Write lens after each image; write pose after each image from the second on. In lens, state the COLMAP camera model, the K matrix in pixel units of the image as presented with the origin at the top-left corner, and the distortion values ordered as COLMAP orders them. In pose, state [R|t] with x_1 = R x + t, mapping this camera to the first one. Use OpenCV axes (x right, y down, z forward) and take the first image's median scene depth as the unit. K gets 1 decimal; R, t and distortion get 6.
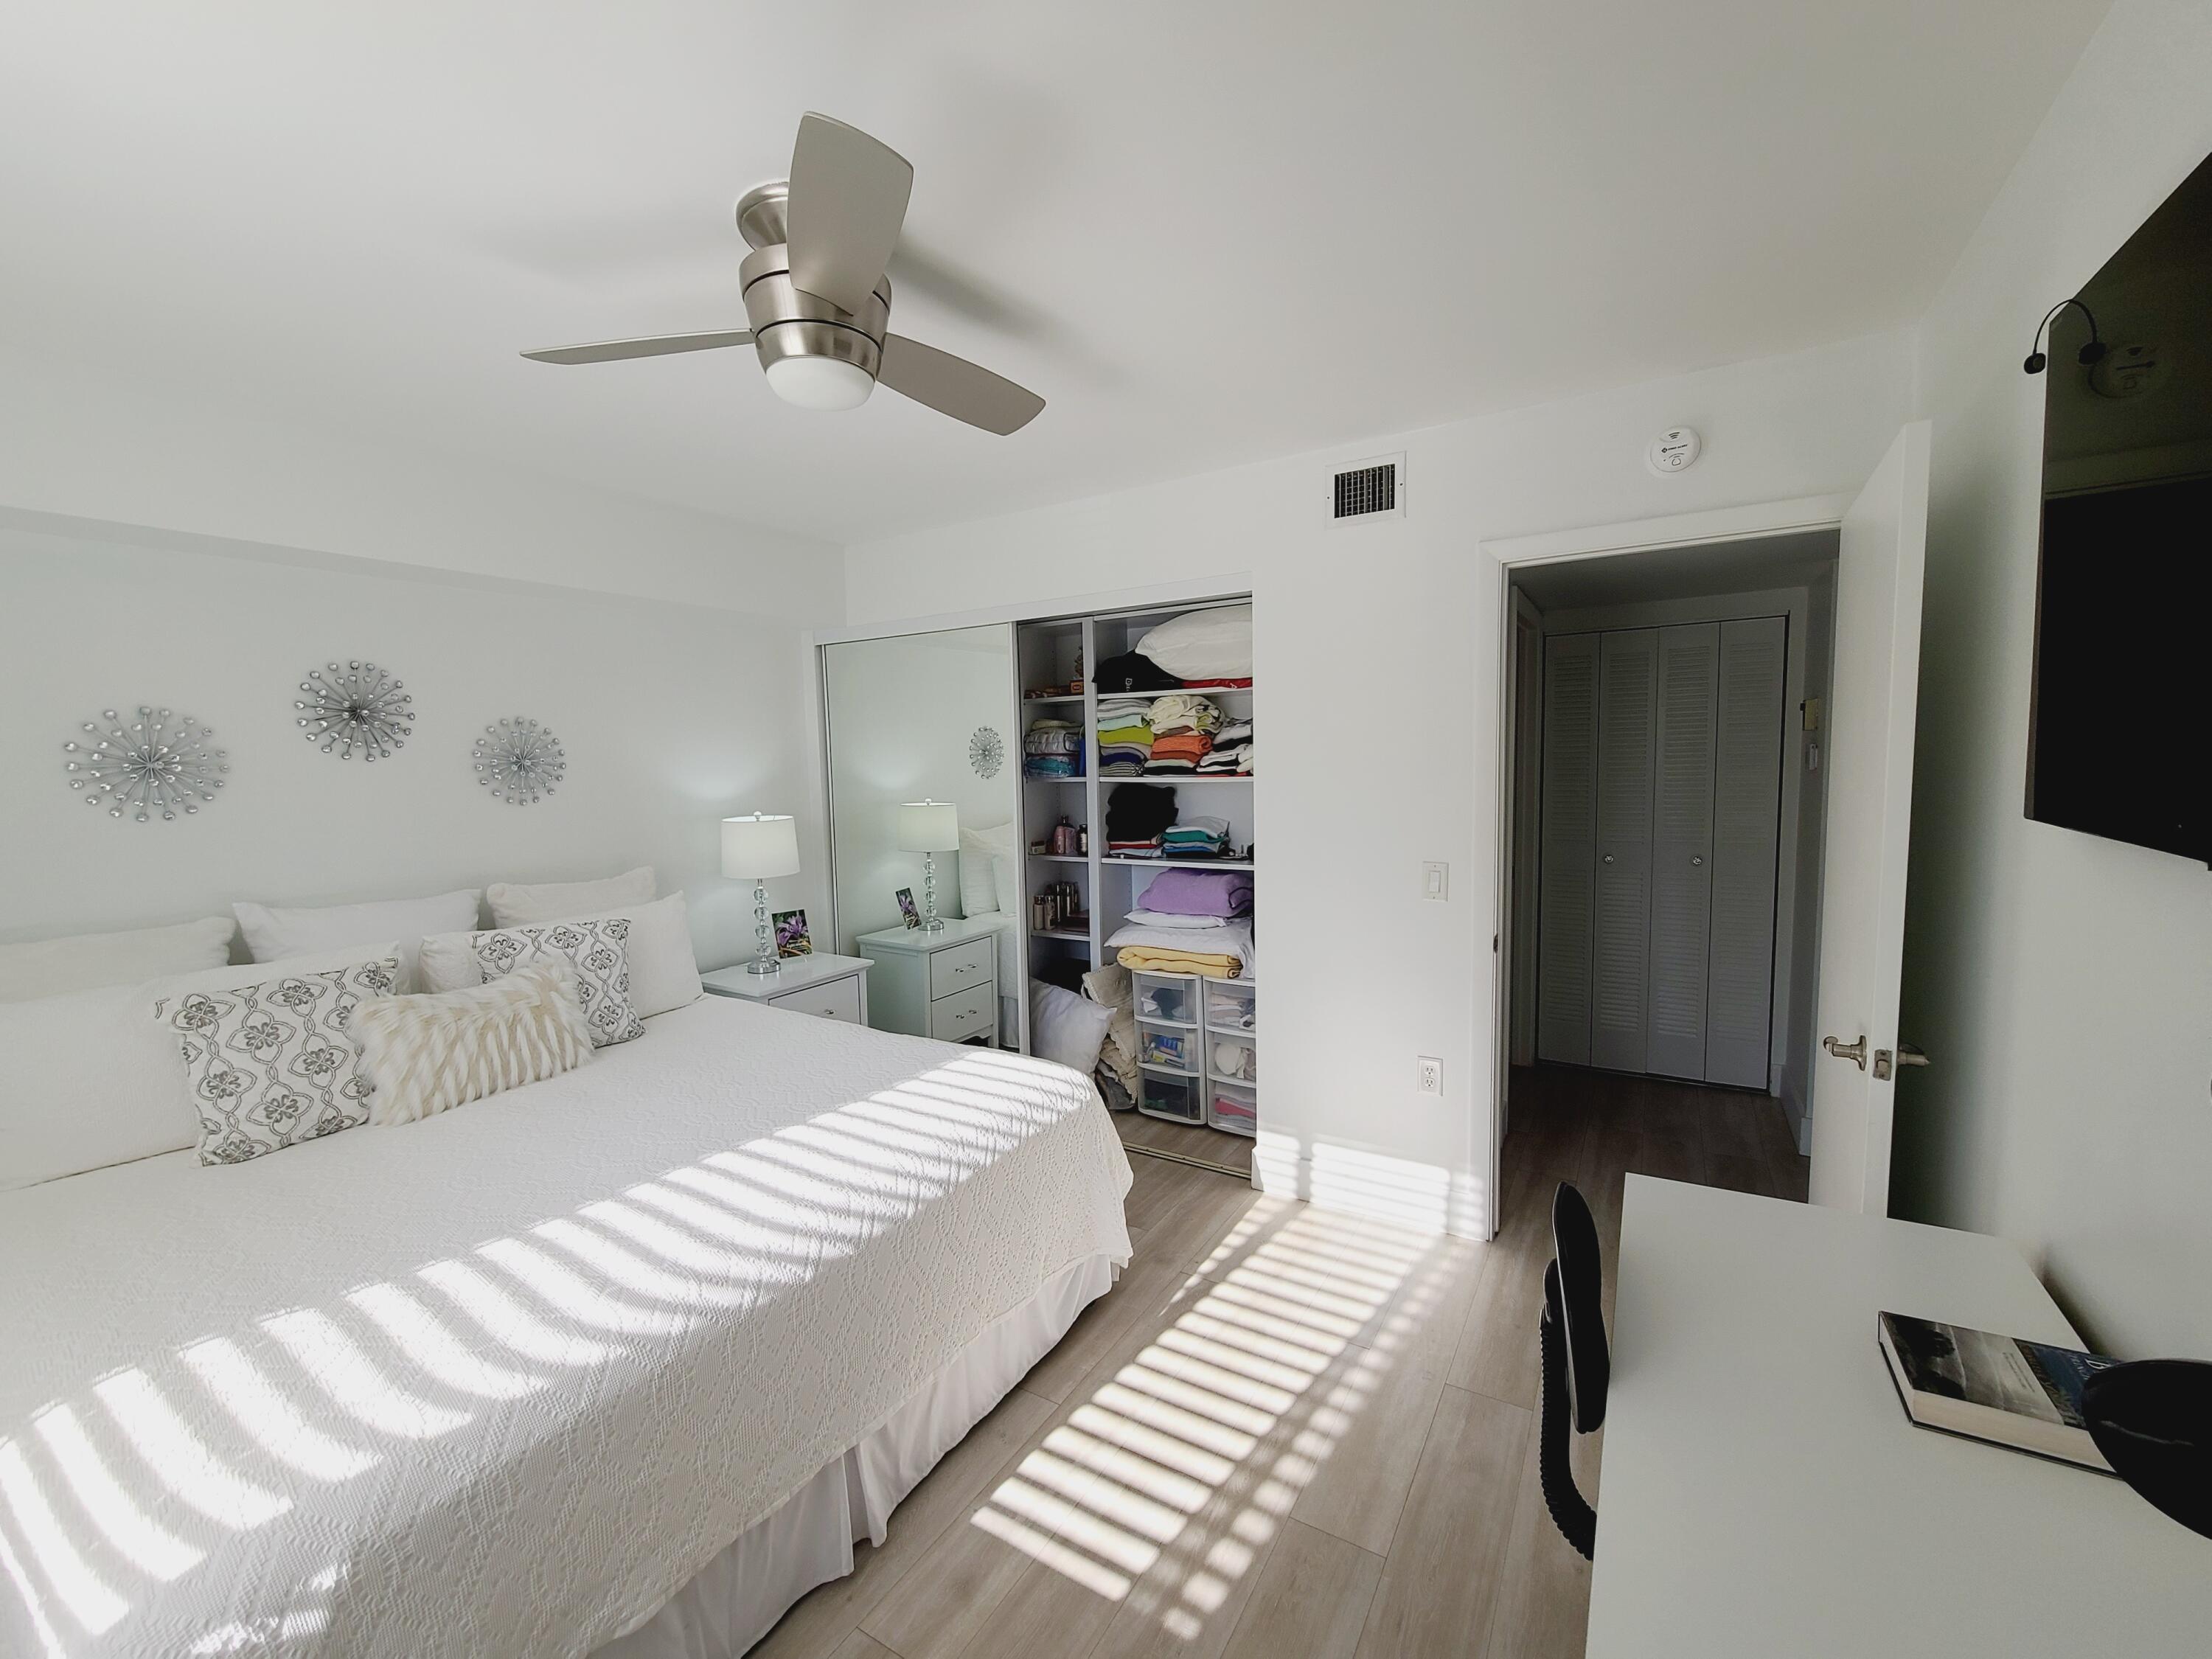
lens RADIAL K [[912.1, 0, 1096.8], [0, 912.1, 825.6], [0, 0, 1]] dist [0.002972, -0.000110]
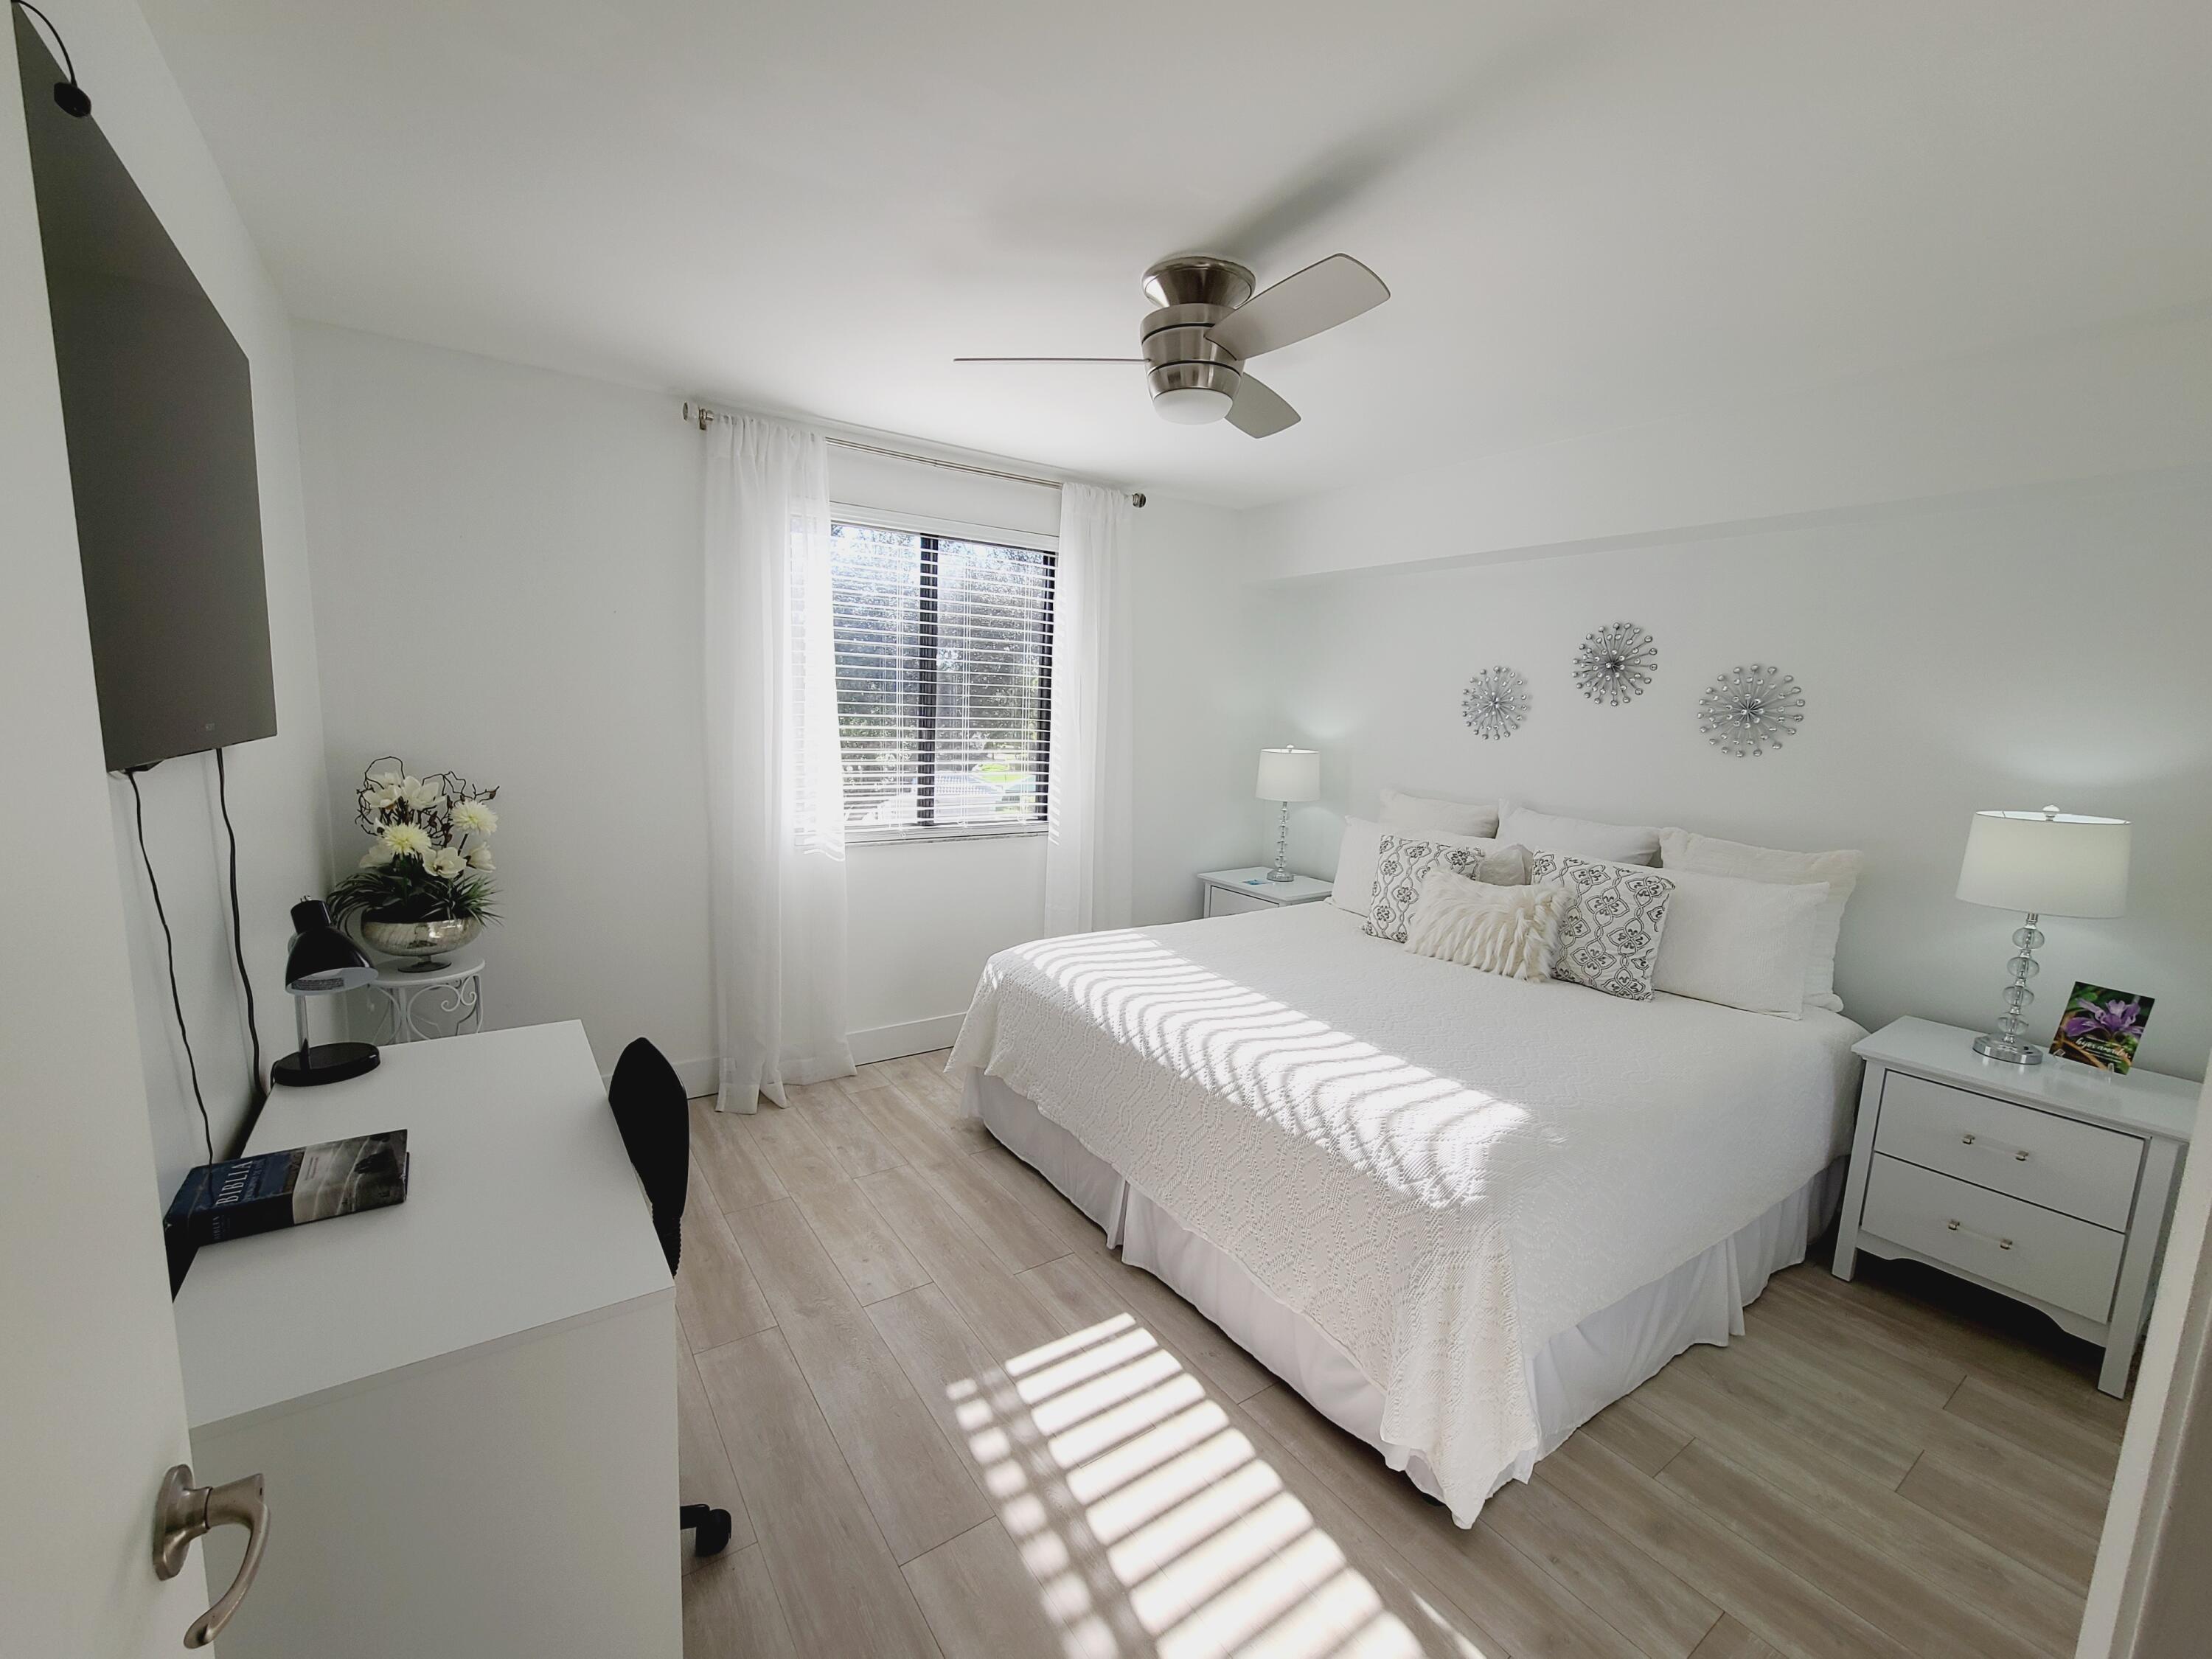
lens RADIAL K [[912.1, 0, 1096.7], [0, 912.1, 832.0], [0, 0, 1]] dist [0.002972, -0.000110]
pose [[-0.396270, 0.139661, -0.907450, 0.787471], [-0.092726, 0.977222, 0.190892, -0.099066], [0.913440, 0.159789, -0.374294, 1.137118]]
